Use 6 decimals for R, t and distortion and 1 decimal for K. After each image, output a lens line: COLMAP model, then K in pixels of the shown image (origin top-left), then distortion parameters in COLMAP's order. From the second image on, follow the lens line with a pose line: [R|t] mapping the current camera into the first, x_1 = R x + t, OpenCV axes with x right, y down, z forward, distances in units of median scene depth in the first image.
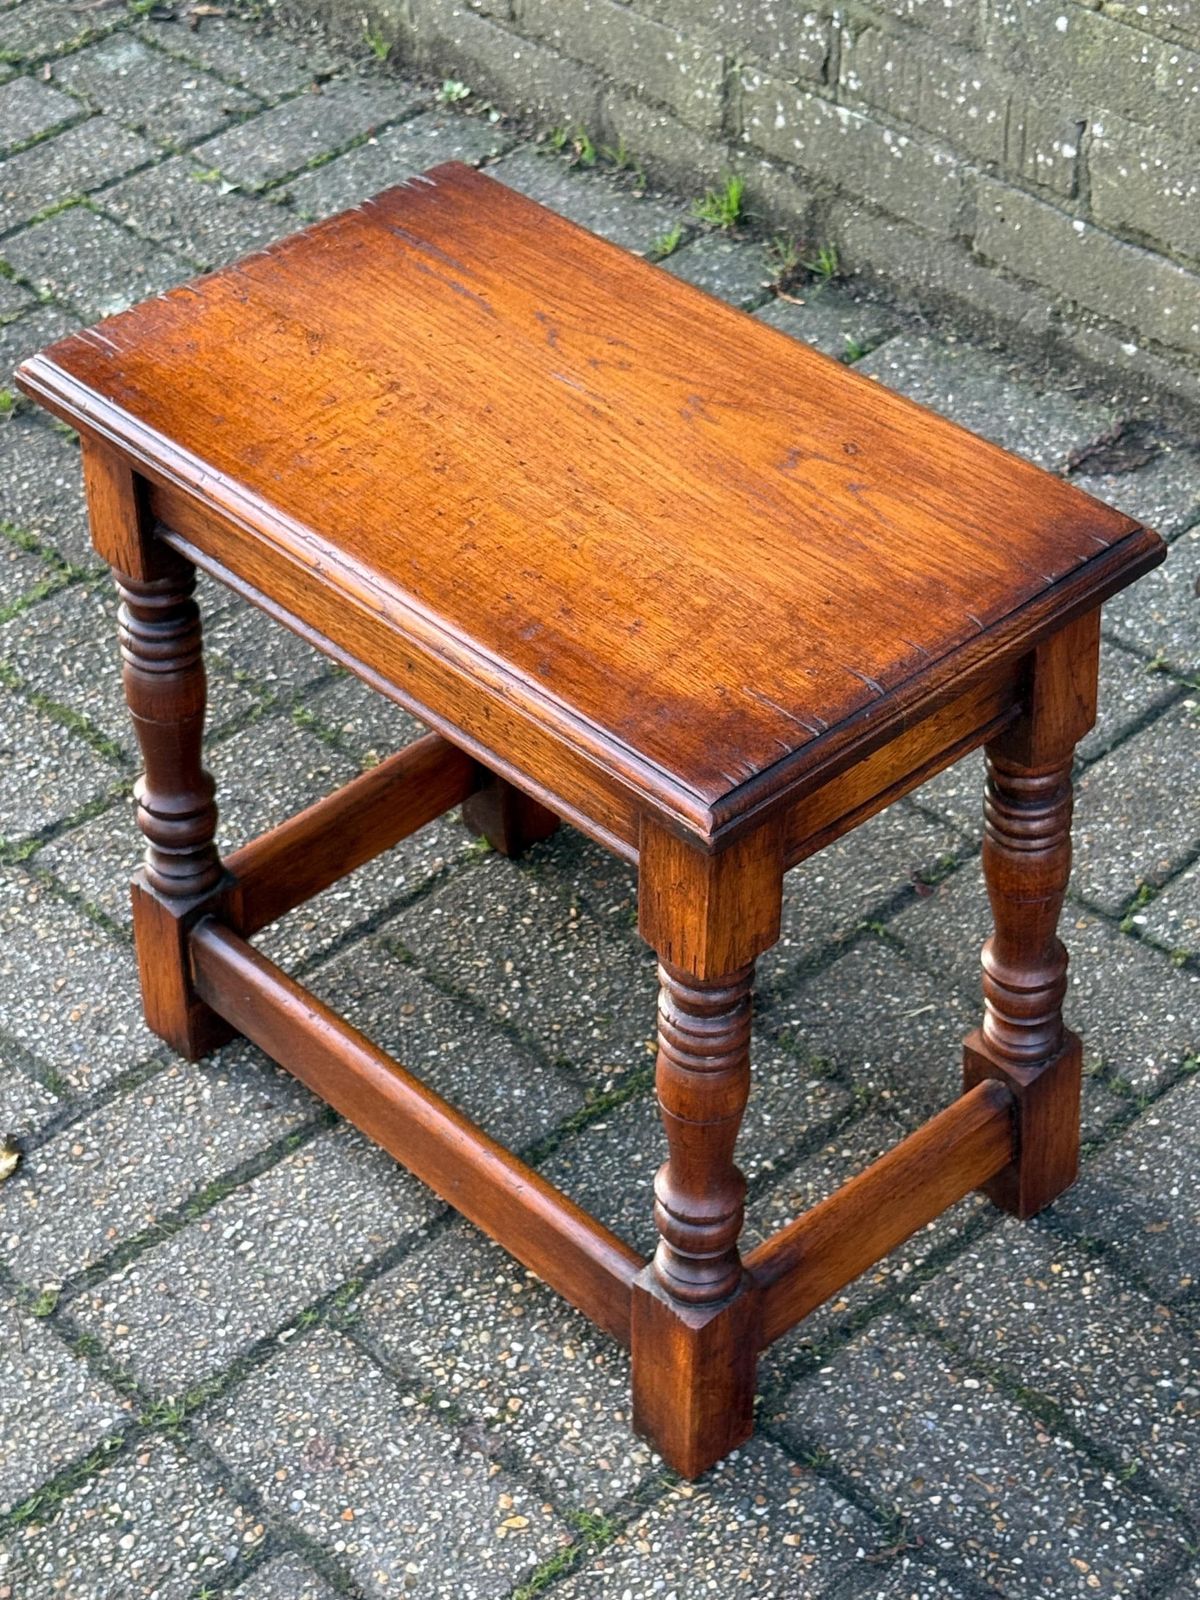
lens RADIAL K [[3149.6, 0, 617.0], [0, 3149.6, 837.7], [0, 0, 1]] dist [0.140052, 0.000000]
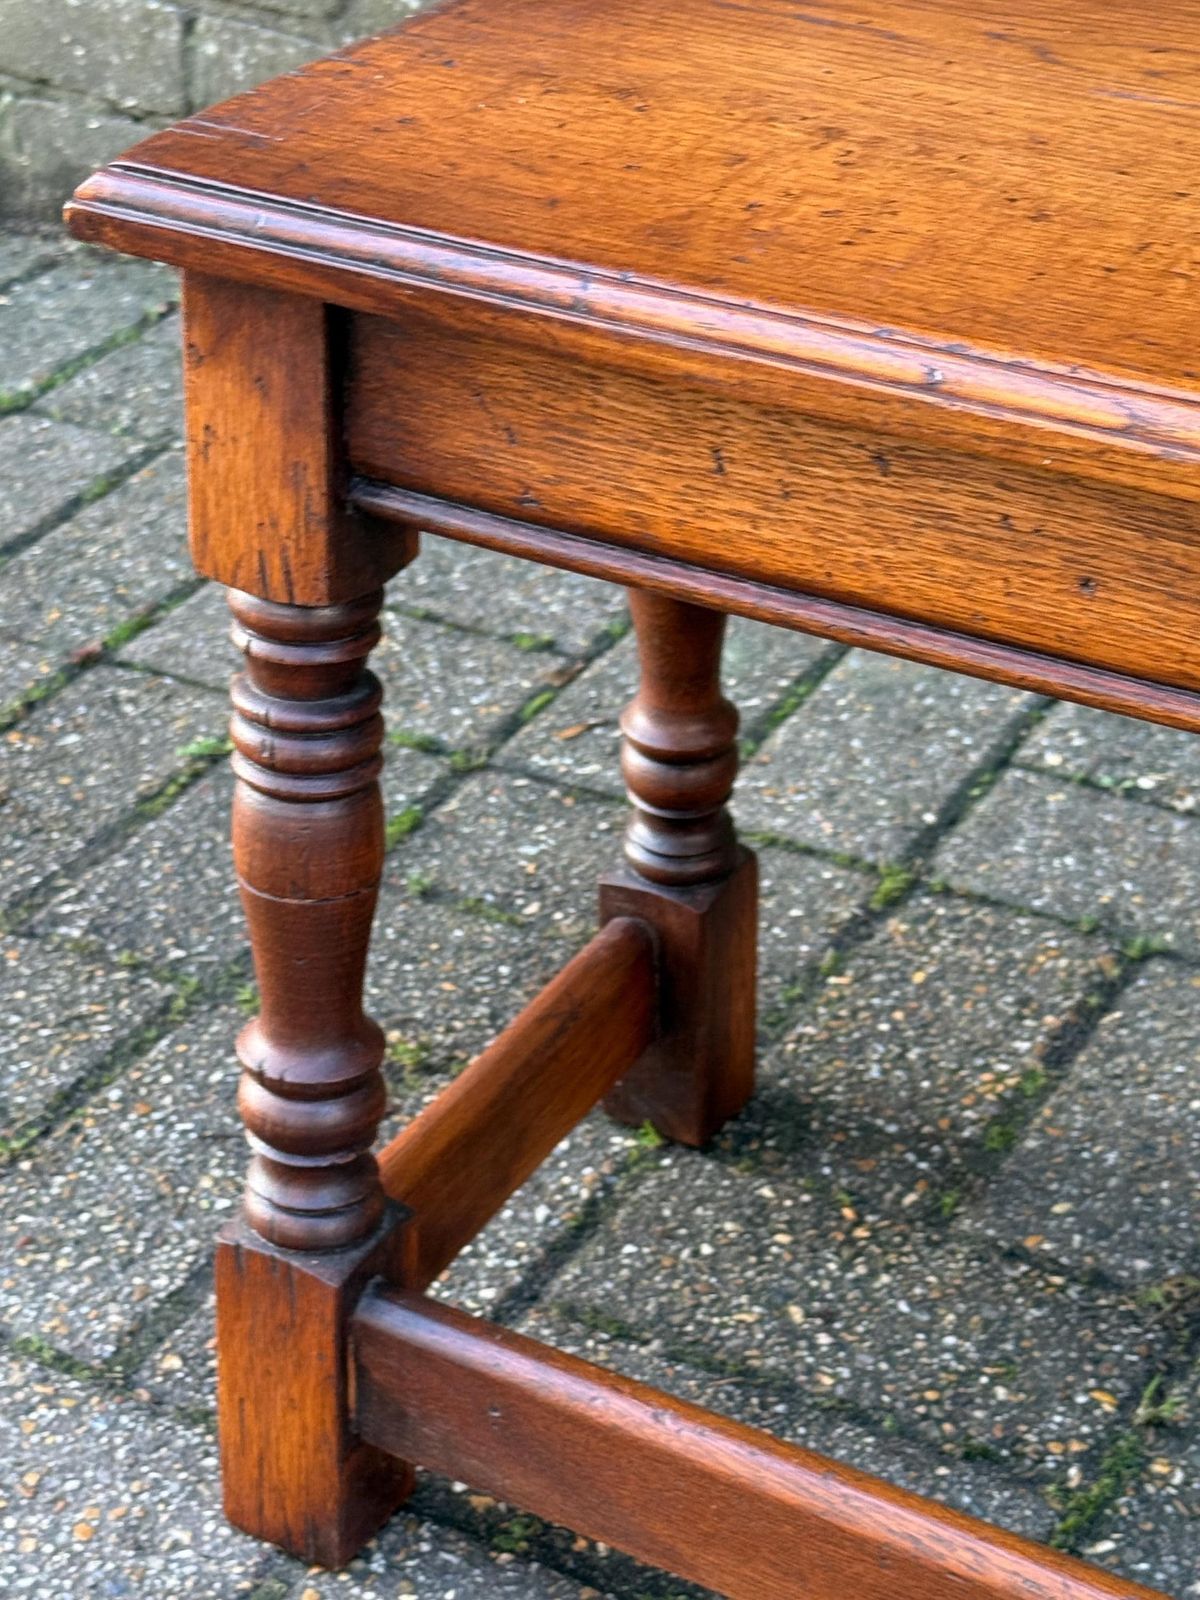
lens RADIAL K [[3149.6, 0, 577.1], [0, 3149.6, 821.5], [0, 0, 1]] dist [0.140052, 0.000000]
pose [[0.956860, -0.122748, 0.263348, -0.220037], [0.166388, 0.974534, -0.150325, 0.033817], [-0.238190, 0.187658, 0.952917, 0.437922]]
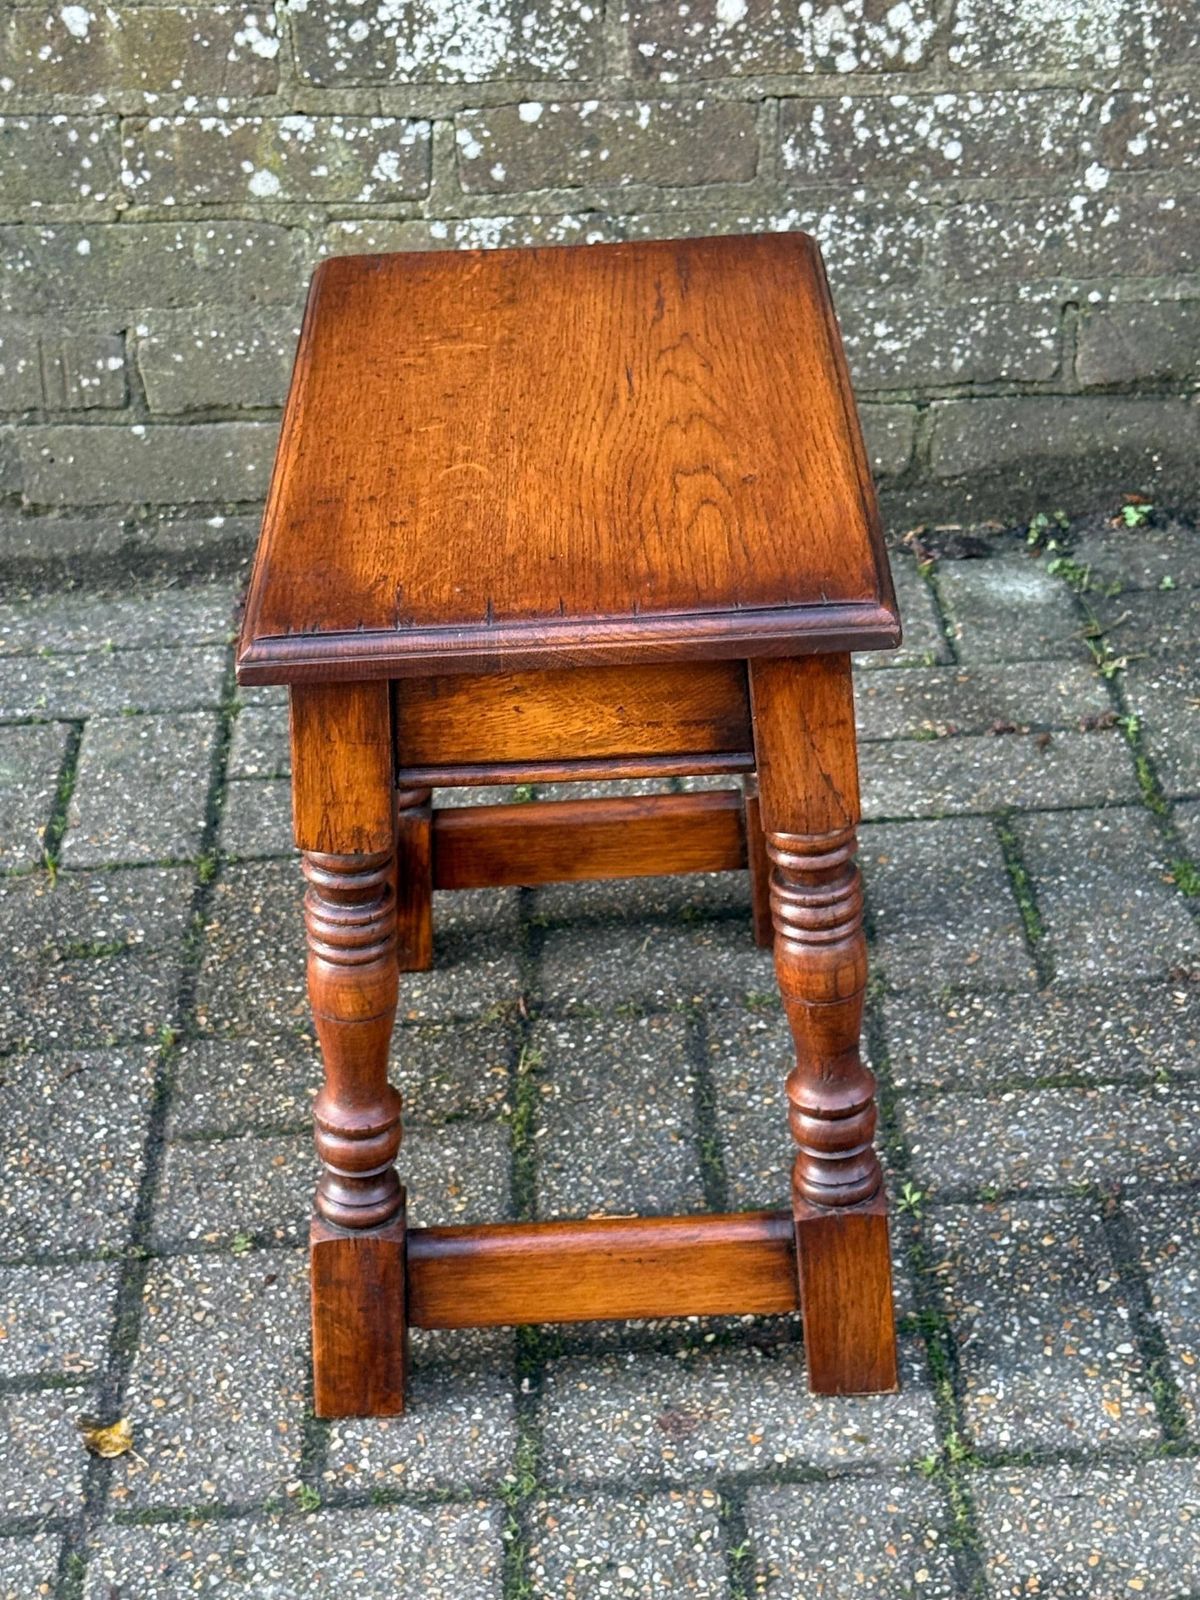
lens RADIAL K [[3149.6, 0, 613.2], [0, 3149.6, 763.7], [0, 0, 1]] dist [0.140052, 0.000000]
pose [[0.669092, -0.351353, 0.654880, -0.590167], [0.504244, 0.861950, -0.052737, 0.052326], [-0.545944, 0.365505, 0.753891, 0.169479]]
